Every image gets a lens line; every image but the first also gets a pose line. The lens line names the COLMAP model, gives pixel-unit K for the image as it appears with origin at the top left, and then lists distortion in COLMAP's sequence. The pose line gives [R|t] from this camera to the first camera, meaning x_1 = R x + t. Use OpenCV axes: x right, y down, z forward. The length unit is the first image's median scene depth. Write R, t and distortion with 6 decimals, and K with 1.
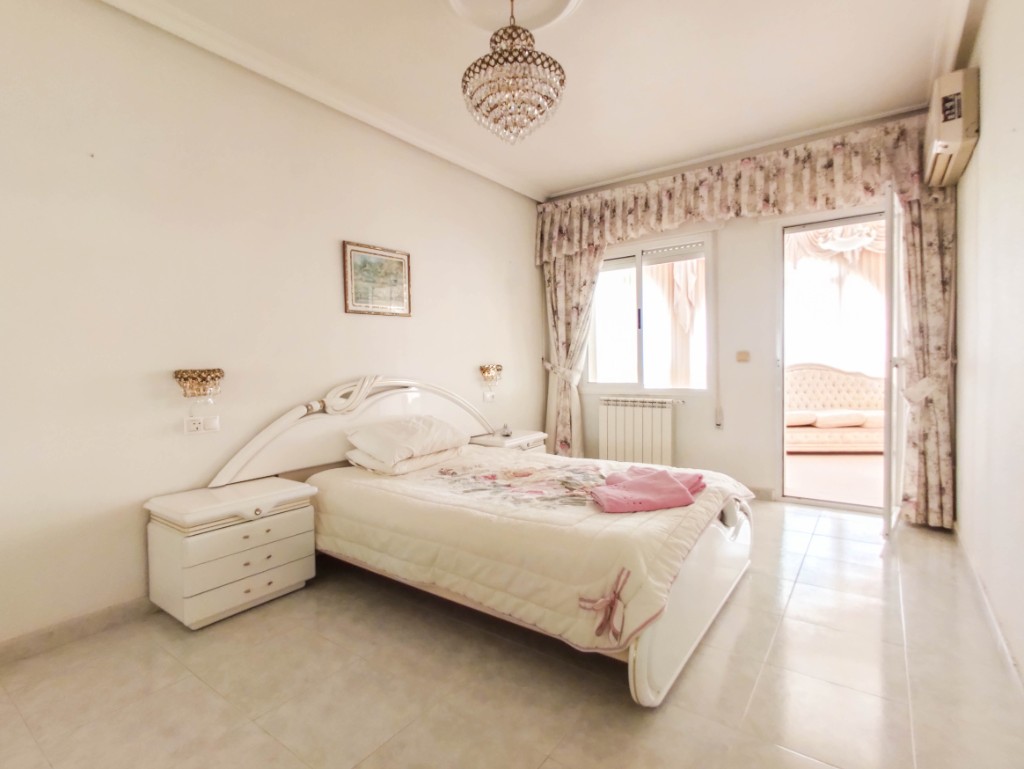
lens RADIAL K [[502.2, 0, 501.5], [0, 502.2, 384.4], [0, 0, 1]] dist [0.000017, 0.005338]
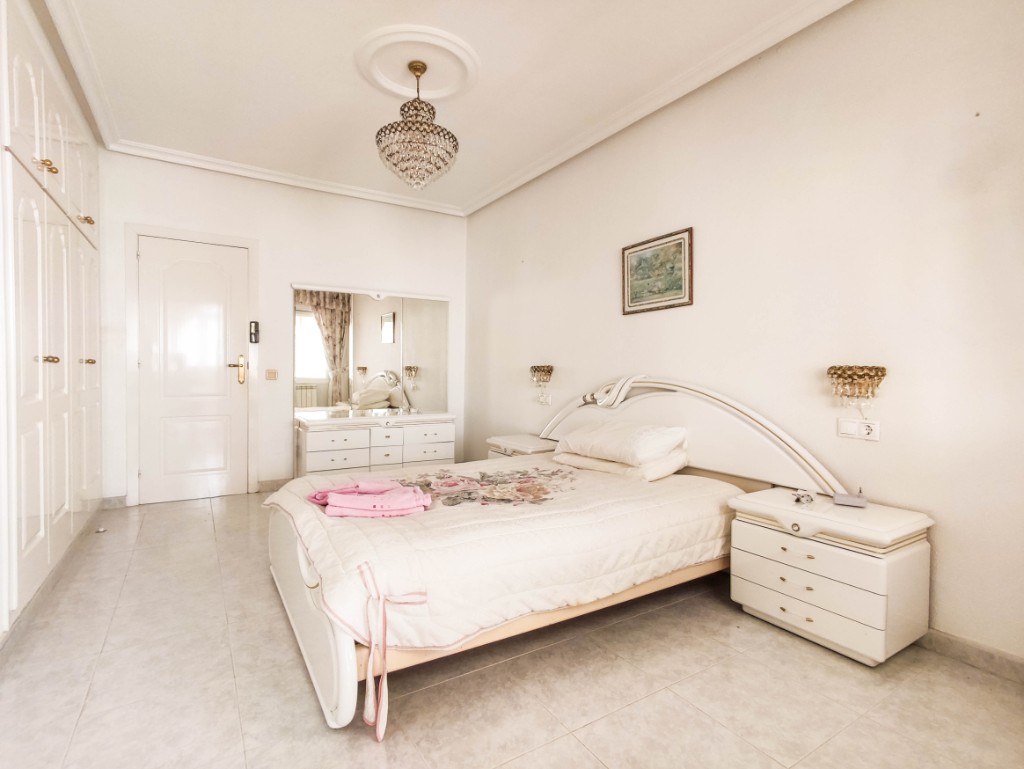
lens RADIAL K [[502.2, 0, 501.5], [0, 502.2, 384.4], [0, 0, 1]] dist [0.000017, 0.005338]
pose [[-0.364338, 0.047325, -0.930064, 0.757783], [-0.029856, 0.997601, 0.062456, -0.053127], [0.930788, 0.050523, -0.362051, 1.112676]]
